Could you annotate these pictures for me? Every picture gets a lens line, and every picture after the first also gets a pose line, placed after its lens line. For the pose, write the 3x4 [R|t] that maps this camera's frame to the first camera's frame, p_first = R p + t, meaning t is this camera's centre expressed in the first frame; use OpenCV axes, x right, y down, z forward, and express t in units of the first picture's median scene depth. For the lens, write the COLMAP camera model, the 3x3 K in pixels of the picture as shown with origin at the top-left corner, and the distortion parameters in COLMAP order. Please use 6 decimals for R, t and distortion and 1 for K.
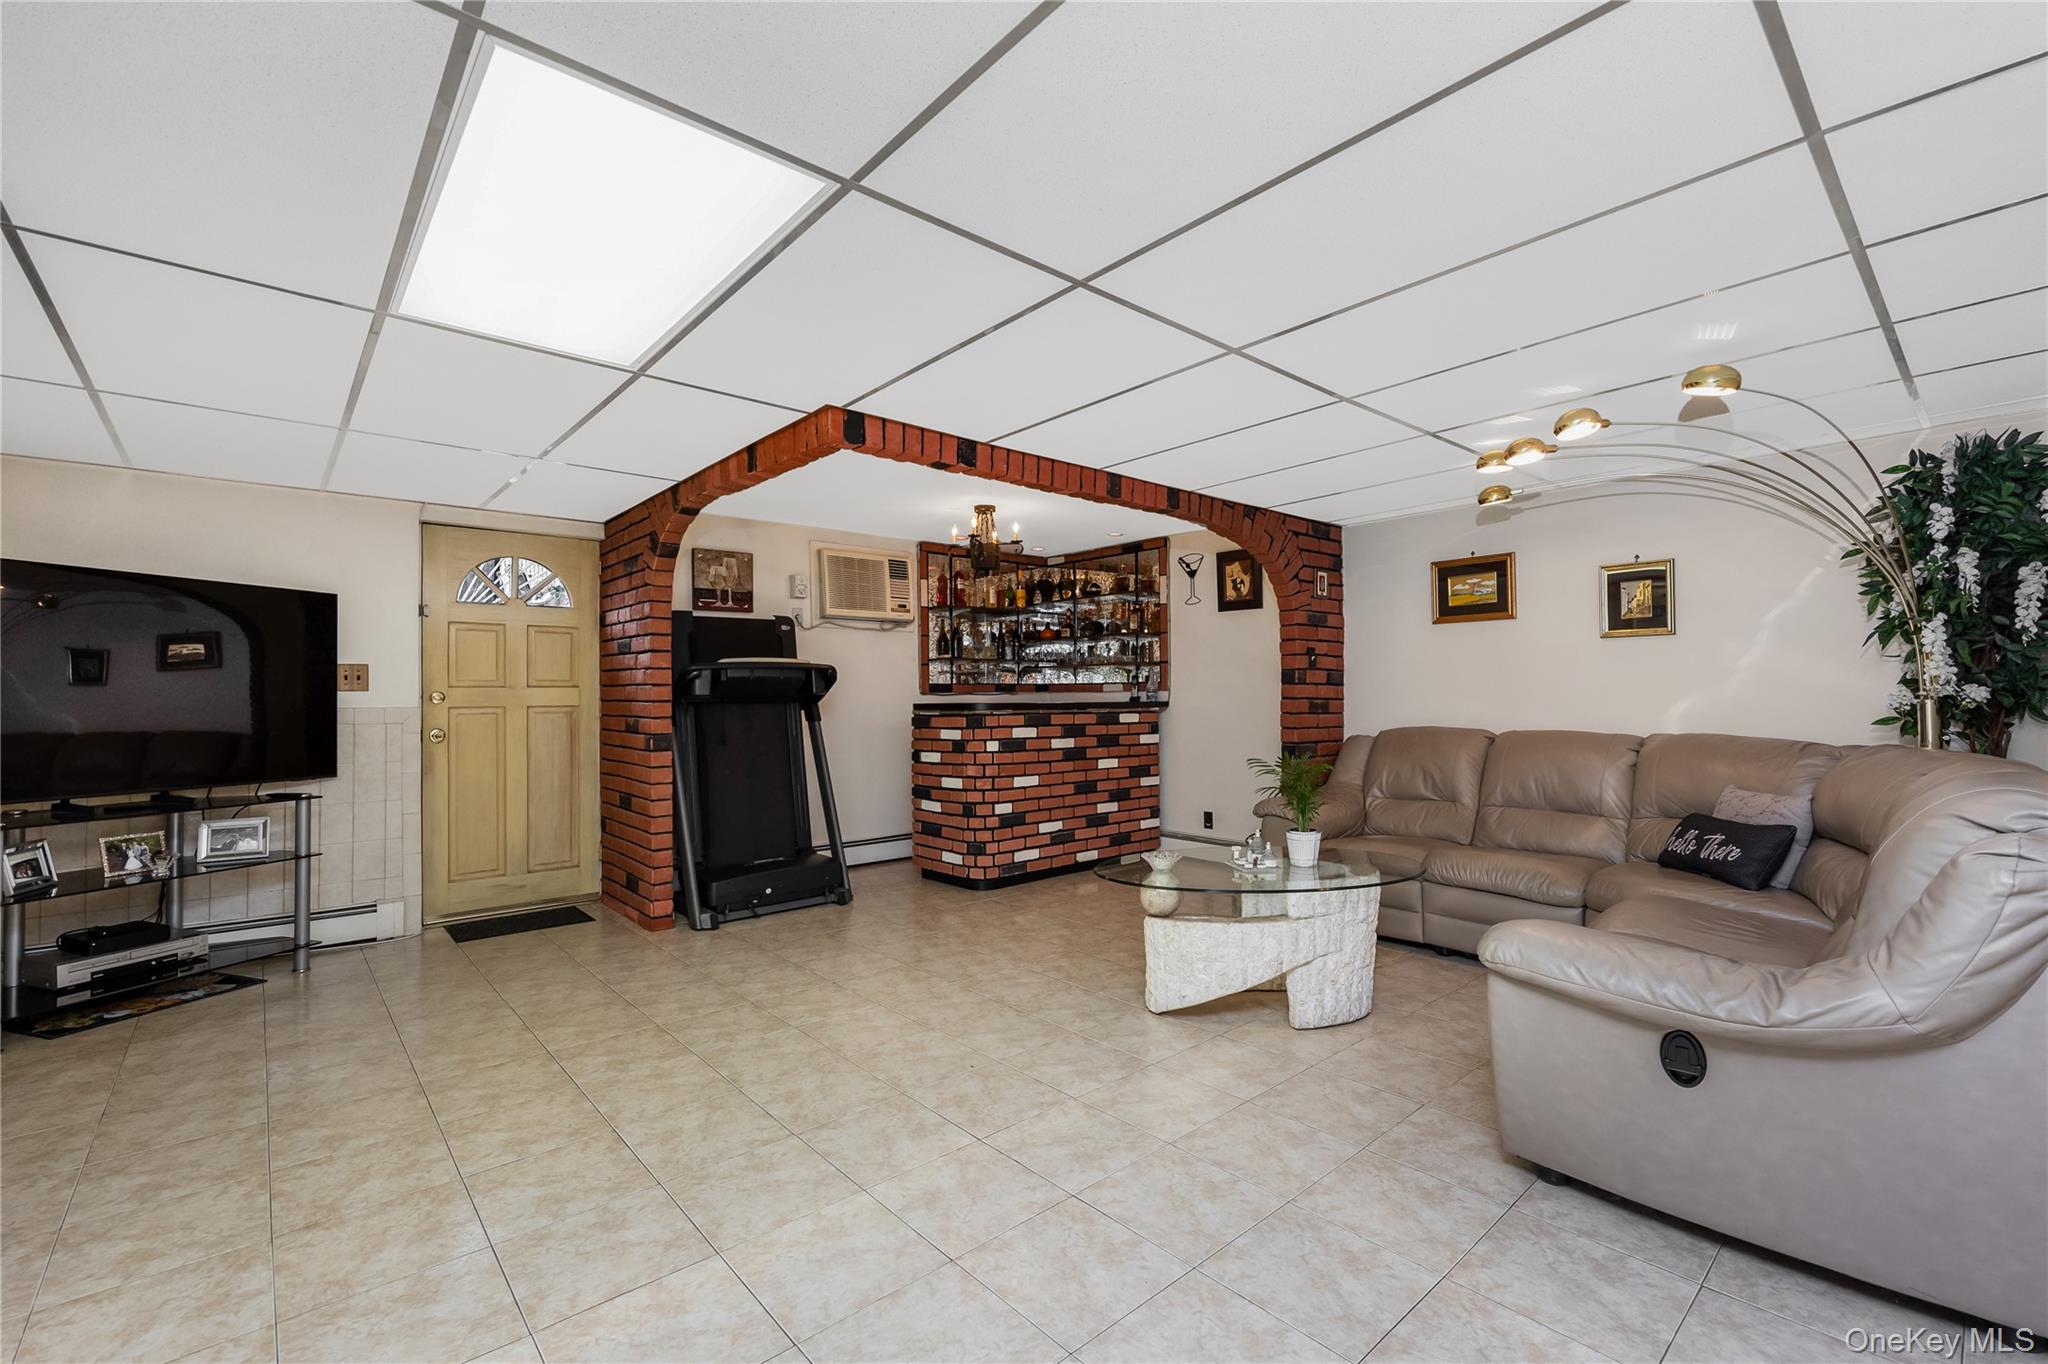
lens RADIAL K [[870.7, 0, 1025.8], [0, 870.7, 690.2], [0, 0, 1]] dist [-0.002306, -0.000348]
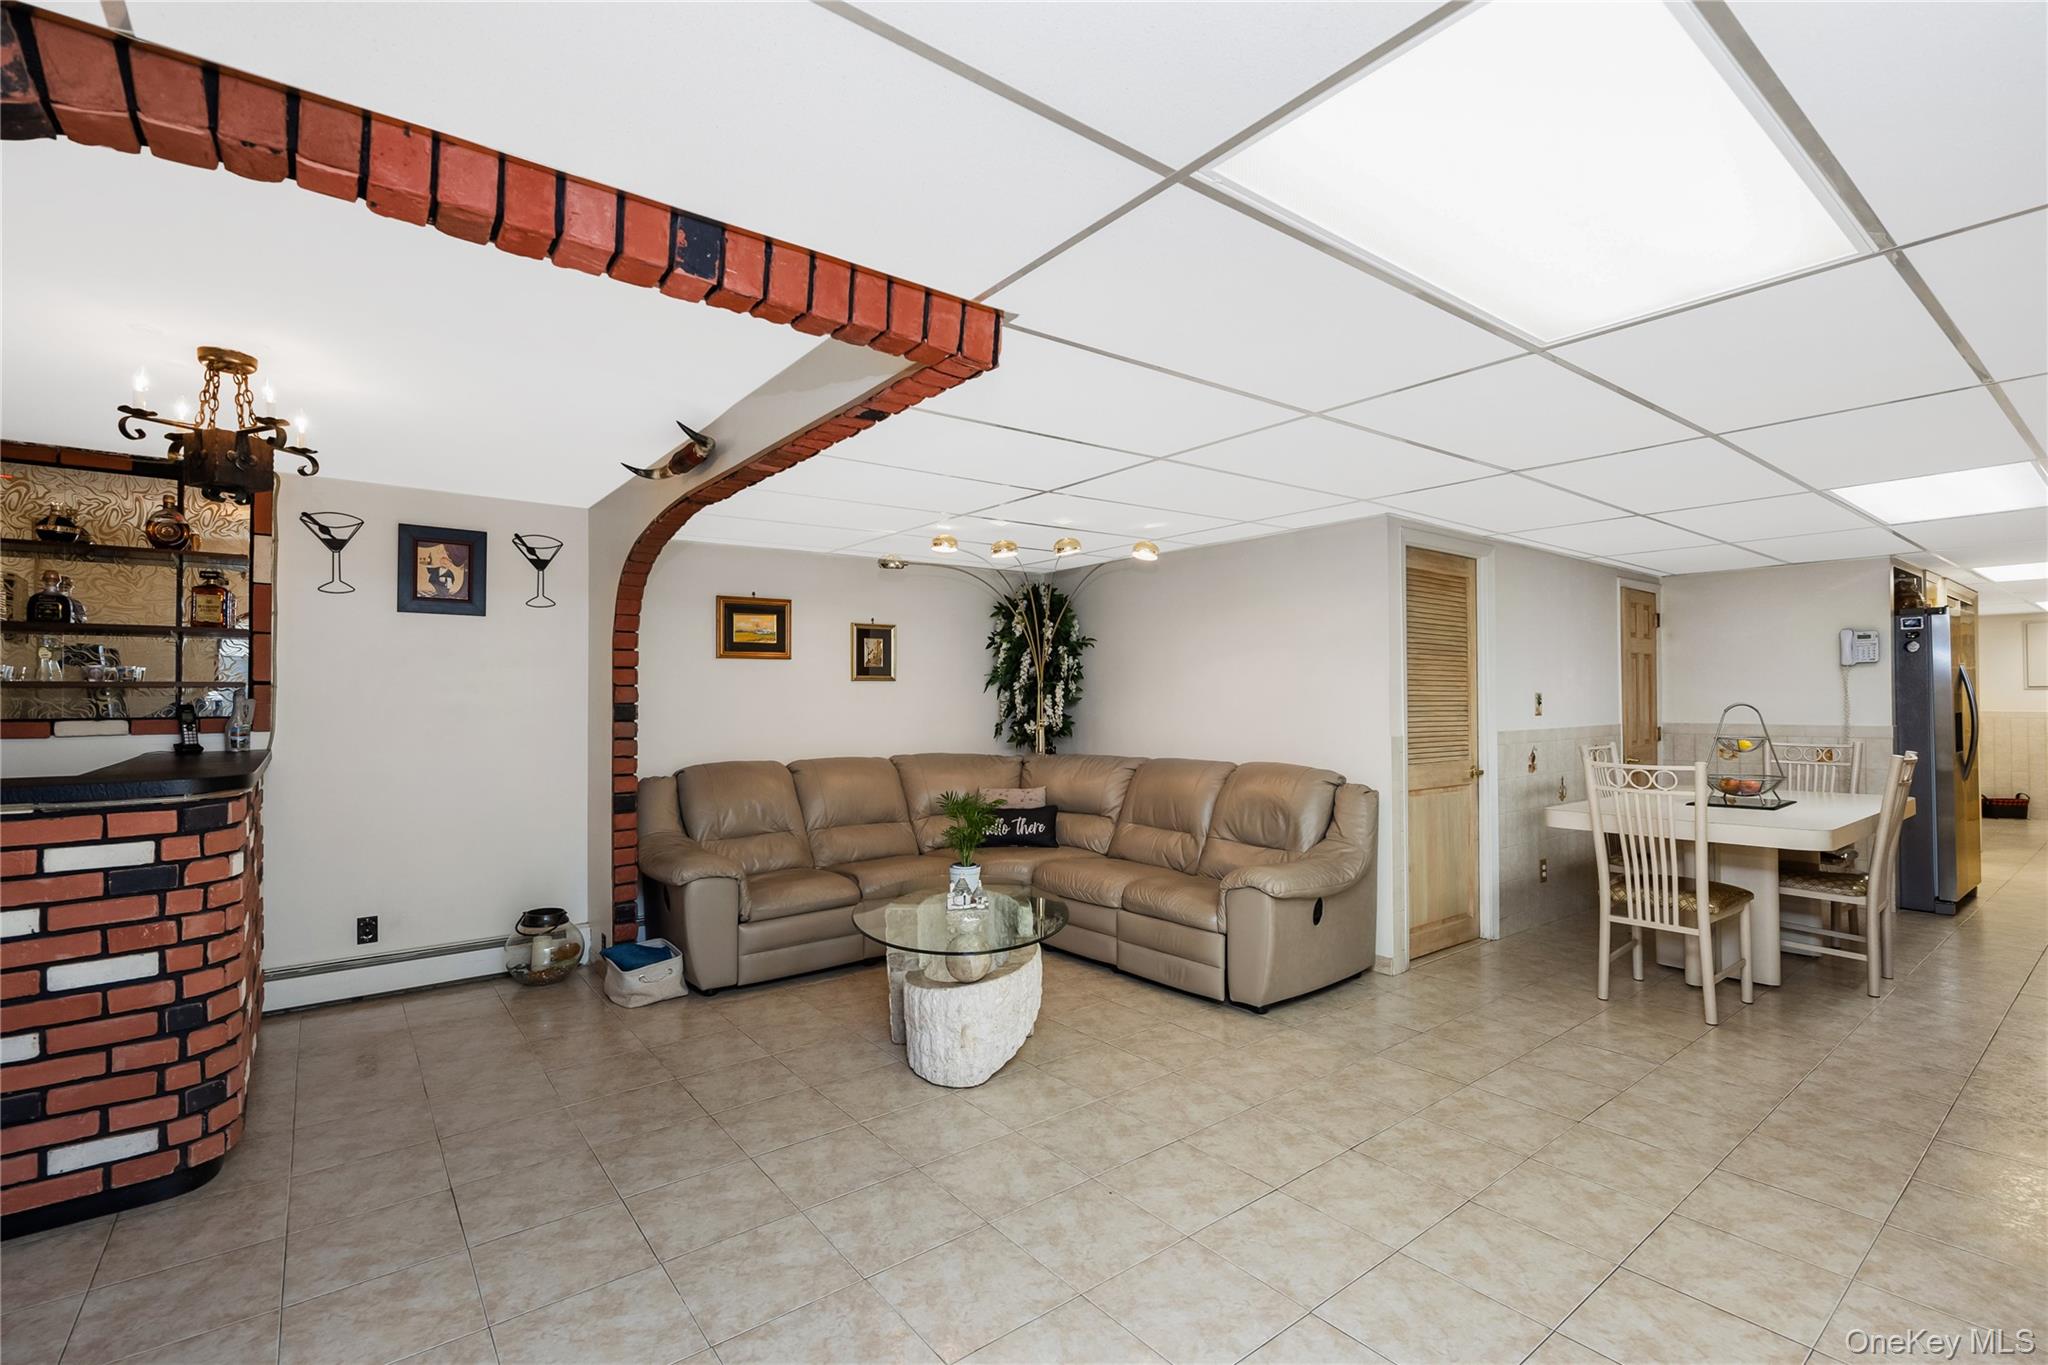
lens RADIAL K [[919.1, 0, 1024.0], [0, 919.1, 682.5], [0, 0, 1]] dist [0.000011, -0.000099]
pose [[0.063485, 0.019959, 0.997783, -0.727866], [-0.002438, 0.999800, -0.019844, -0.036733], [-0.997980, -0.001173, 0.063521, 0.767137]]
